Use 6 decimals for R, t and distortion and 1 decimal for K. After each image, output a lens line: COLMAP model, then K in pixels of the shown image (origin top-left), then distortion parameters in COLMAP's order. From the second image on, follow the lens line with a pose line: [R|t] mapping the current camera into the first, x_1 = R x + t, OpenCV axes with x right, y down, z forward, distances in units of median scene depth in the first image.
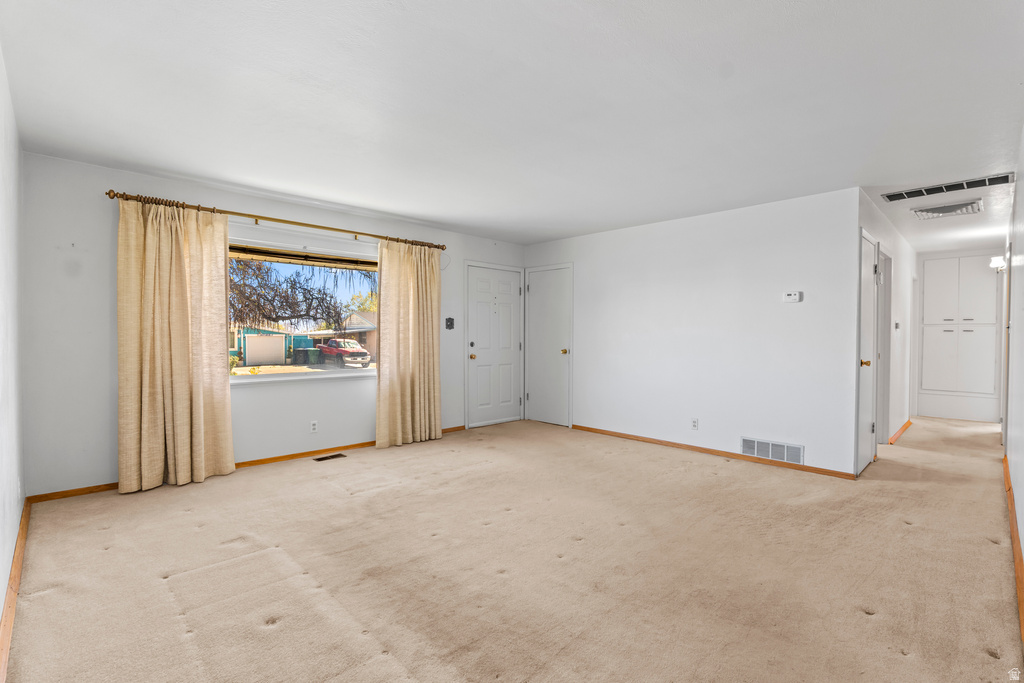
lens RADIAL K [[474.2, 0, 513.7], [0, 474.2, 342.8], [0, 0, 1]] dist [-0.025296, 0.006464]
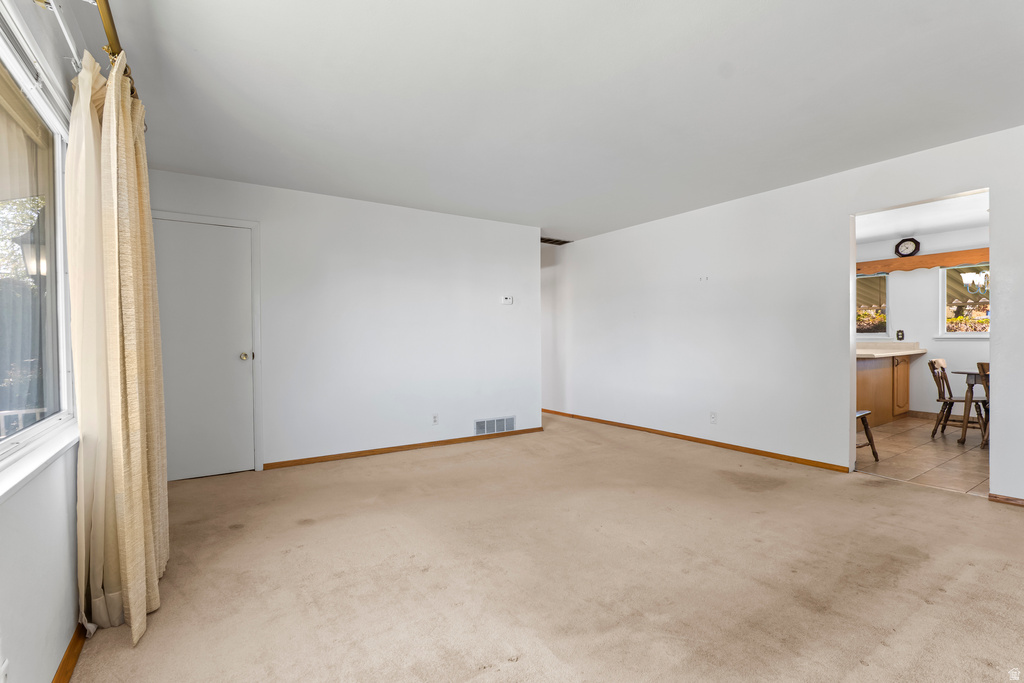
lens RADIAL K [[474.2, 0, 508.4], [0, 474.2, 344.1], [0, 0, 1]] dist [-0.025296, 0.006464]
pose [[0.190172, -0.018310, 0.981580, -0.610478], [0.027327, 0.999537, 0.013351, 0.004021], [-0.981370, 0.024284, 0.190585, 0.700230]]
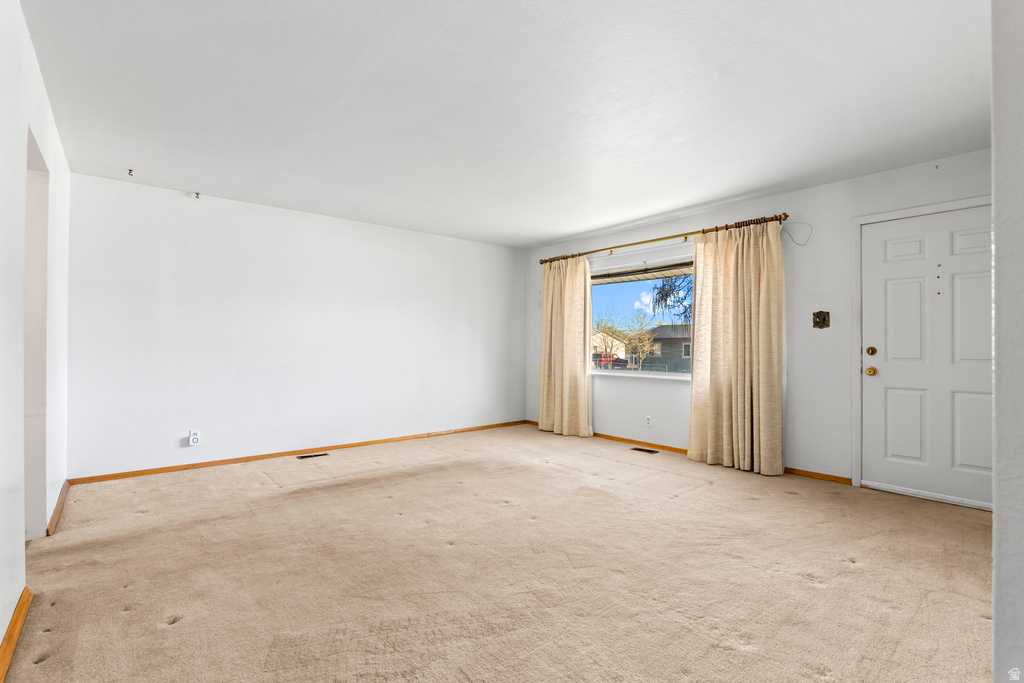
lens RADIAL K [[474.2, 0, 507.4], [0, 474.2, 341.7], [0, 0, 1]] dist [-0.025296, 0.006464]
pose [[-0.075819, -0.007179, -0.997096, 0.715994], [-0.013670, 0.999888, -0.006159, 0.001853], [0.997028, 0.013163, -0.075909, 0.749836]]
